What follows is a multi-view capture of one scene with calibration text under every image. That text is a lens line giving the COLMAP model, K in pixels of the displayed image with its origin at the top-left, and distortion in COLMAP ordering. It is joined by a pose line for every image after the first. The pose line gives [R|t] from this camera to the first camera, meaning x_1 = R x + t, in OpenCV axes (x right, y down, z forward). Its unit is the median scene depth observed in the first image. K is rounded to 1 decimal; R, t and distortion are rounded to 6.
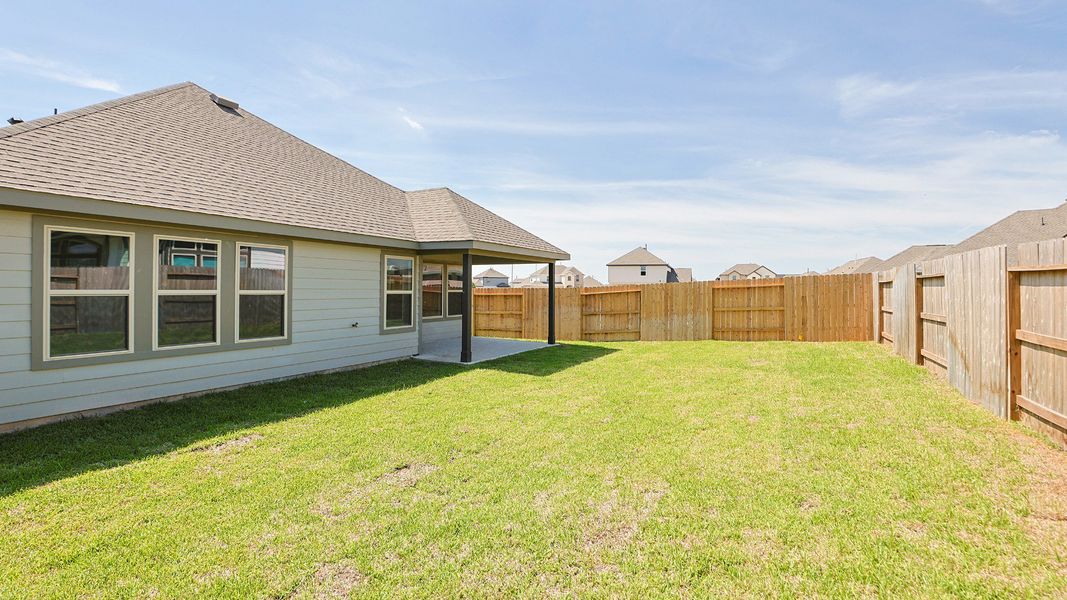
lens RADIAL K [[484.1, 0, 538.8], [0, 484.1, 298.8], [0, 0, 1]] dist [0.000752, 0.000085]
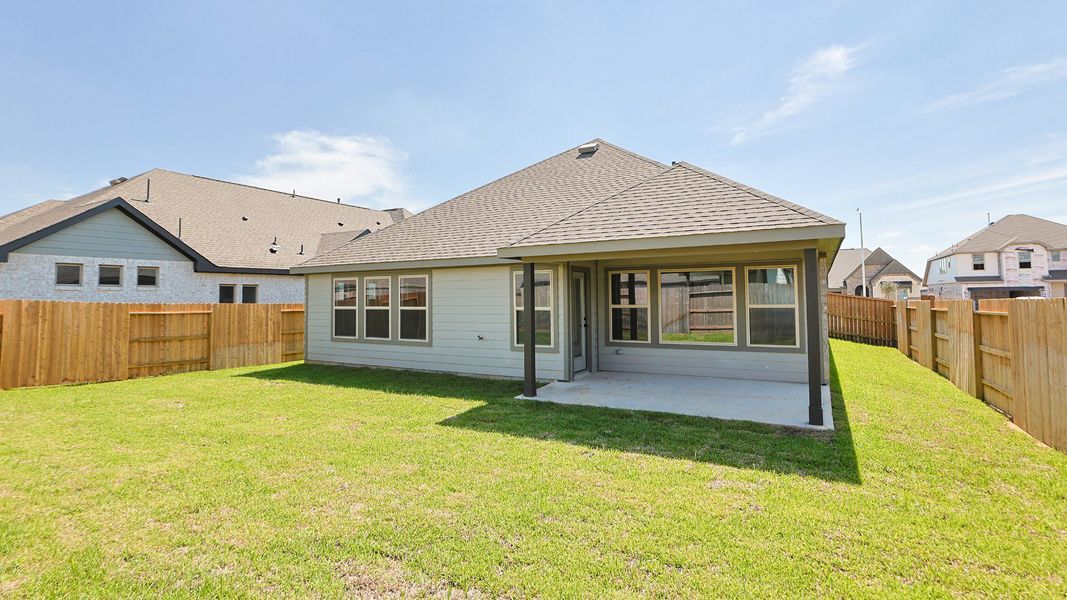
lens RADIAL K [[484.1, 0, 538.8], [0, 484.1, 298.8], [0, 0, 1]] dist [0.000752, 0.000085]
pose [[-0.014530, -0.015534, -0.999774, 0.860073], [-0.012781, 0.999801, -0.015349, -0.022534], [0.999813, 0.012555, -0.014726, 1.367485]]
